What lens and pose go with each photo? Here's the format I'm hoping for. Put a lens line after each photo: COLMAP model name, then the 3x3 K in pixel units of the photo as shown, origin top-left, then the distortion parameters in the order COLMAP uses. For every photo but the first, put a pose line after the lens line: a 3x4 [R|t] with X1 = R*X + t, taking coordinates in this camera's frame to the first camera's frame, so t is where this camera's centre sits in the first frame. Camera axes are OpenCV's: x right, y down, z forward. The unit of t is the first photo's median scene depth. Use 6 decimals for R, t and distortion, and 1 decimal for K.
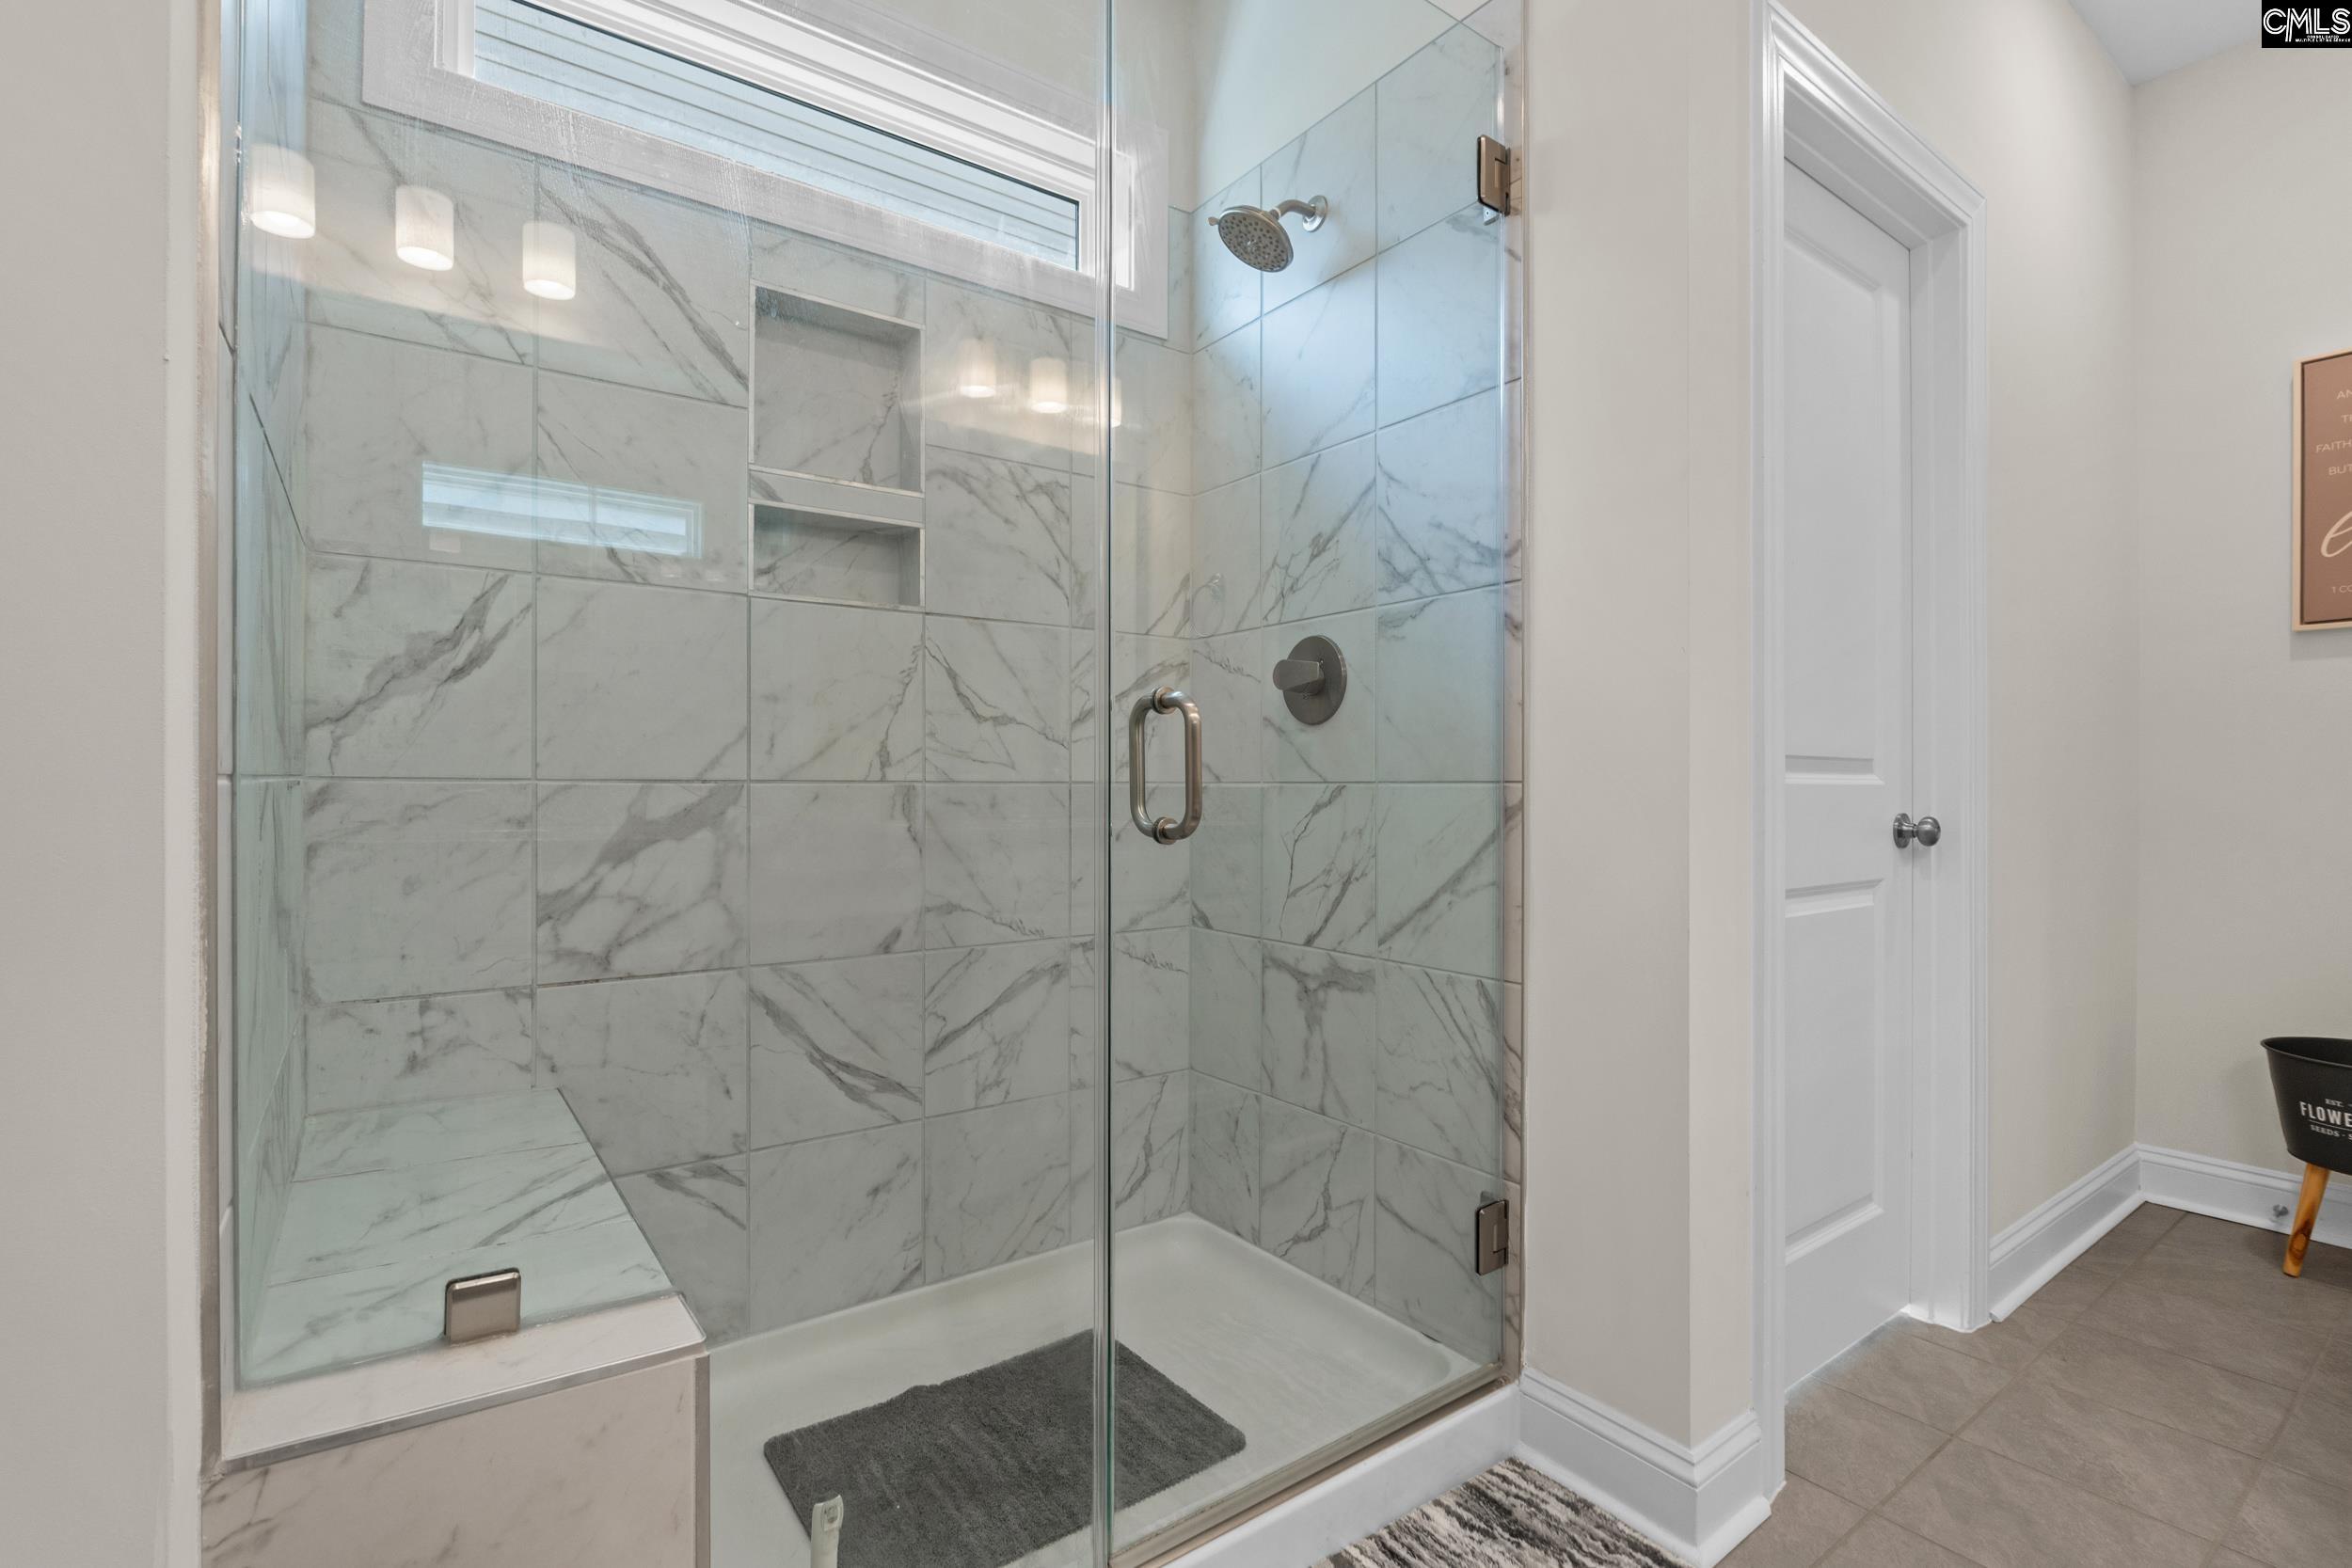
lens RADIAL K [[1083.6, 0, 1173.0], [0, 1083.6, 791.2], [0, 0, 1]] dist [-0.010211, 0.000857]
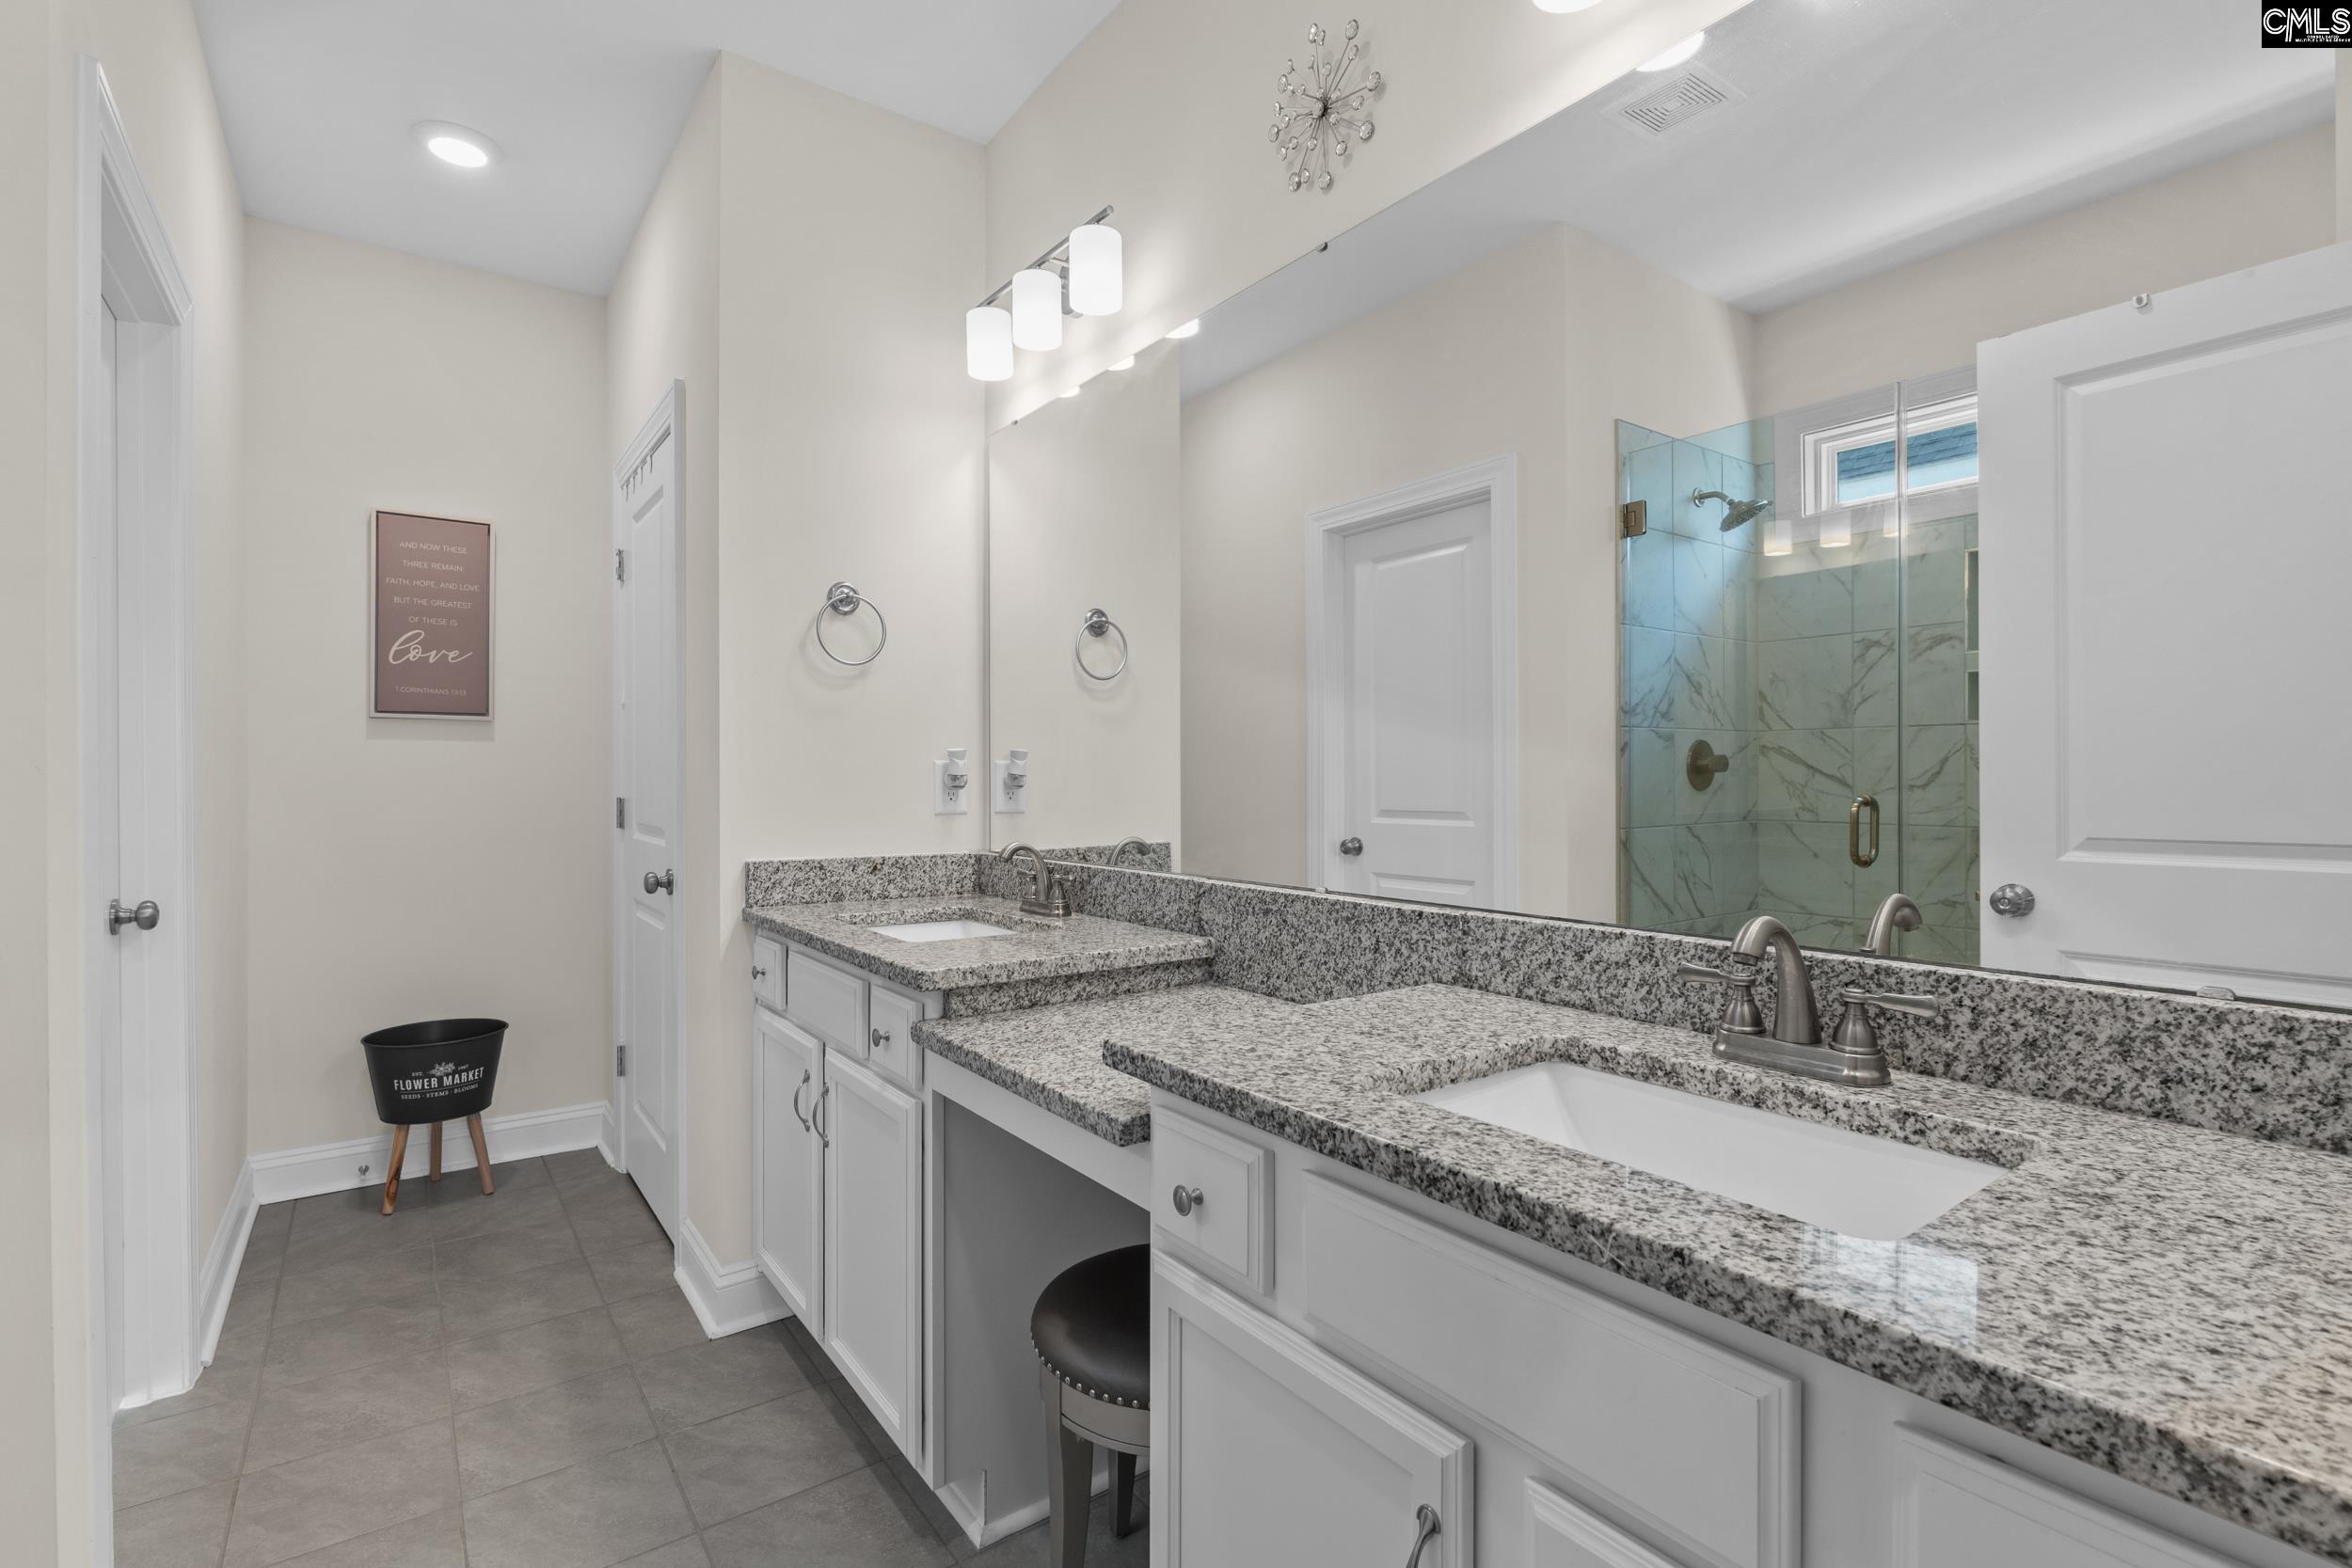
lens RADIAL K [[1083.6, 0, 1179.0], [0, 1083.6, 777.0], [0, 0, 1]] dist [-0.010211, 0.000857]
pose [[-0.003186, -0.002911, 0.999991, -0.267436], [0.007907, 0.999964, 0.002936, -0.076676], [-0.999964, 0.007916, -0.003163, 0.034238]]
